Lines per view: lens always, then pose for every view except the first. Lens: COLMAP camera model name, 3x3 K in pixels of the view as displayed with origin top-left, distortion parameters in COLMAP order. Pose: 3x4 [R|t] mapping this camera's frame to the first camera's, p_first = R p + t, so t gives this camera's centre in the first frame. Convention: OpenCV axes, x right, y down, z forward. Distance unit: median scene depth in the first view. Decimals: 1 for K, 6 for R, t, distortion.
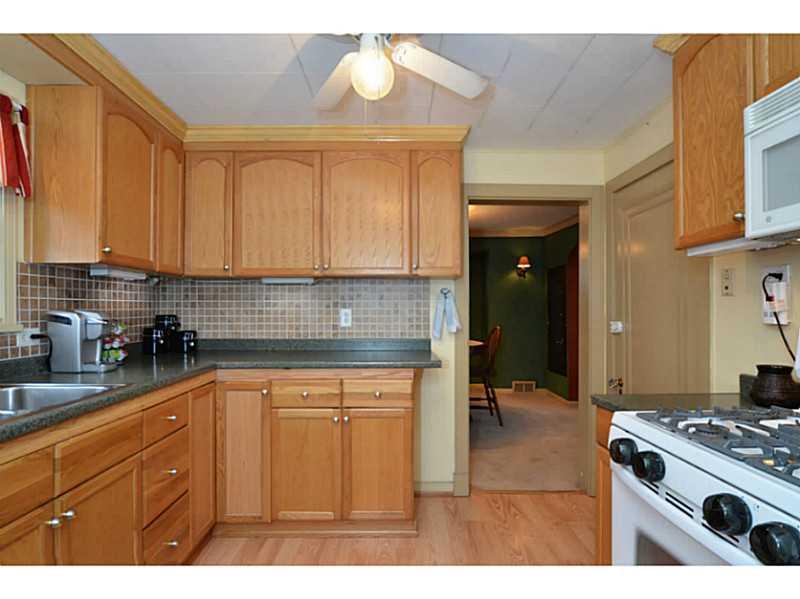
lens RADIAL K [[434.9, 0, 395.7], [0, 434.9, 306.6], [0, 0, 1]] dist [0.008066, 0.000676]
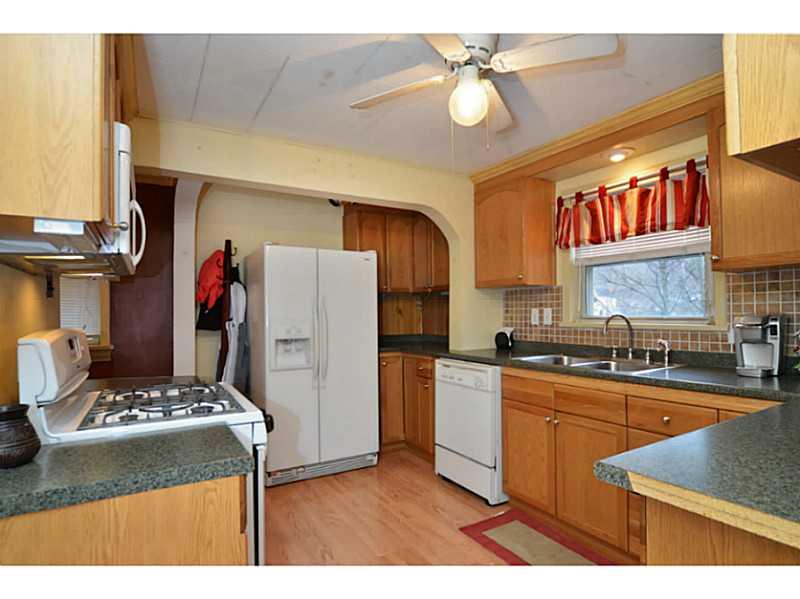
lens RADIAL K [[434.9, 0, 397.2], [0, 434.9, 305.1], [0, 0, 1]] dist [0.008066, 0.000676]
pose [[-0.863206, -0.002063, -0.504847, 0.388633], [0.016046, 0.999374, -0.031520, 0.005173], [0.504596, -0.035309, -0.862633, 1.088164]]
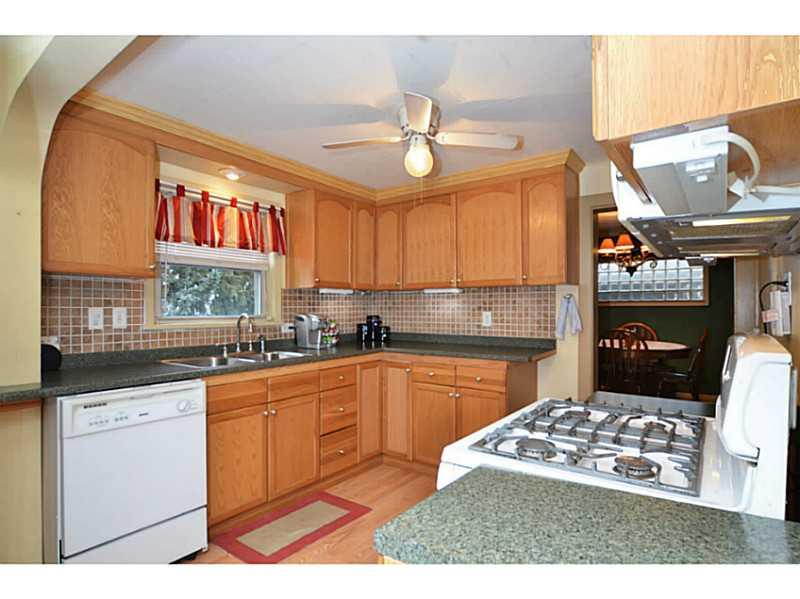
lens RADIAL K [[434.9, 0, 402.9], [0, 434.9, 304.9], [0, 0, 1]] dist [0.008066, 0.000676]
pose [[0.805464, -0.004968, -0.592624, 0.475736], [0.007450, 0.999971, 0.001743, -0.020580], [0.592598, -0.005819, 0.805477, -0.153857]]
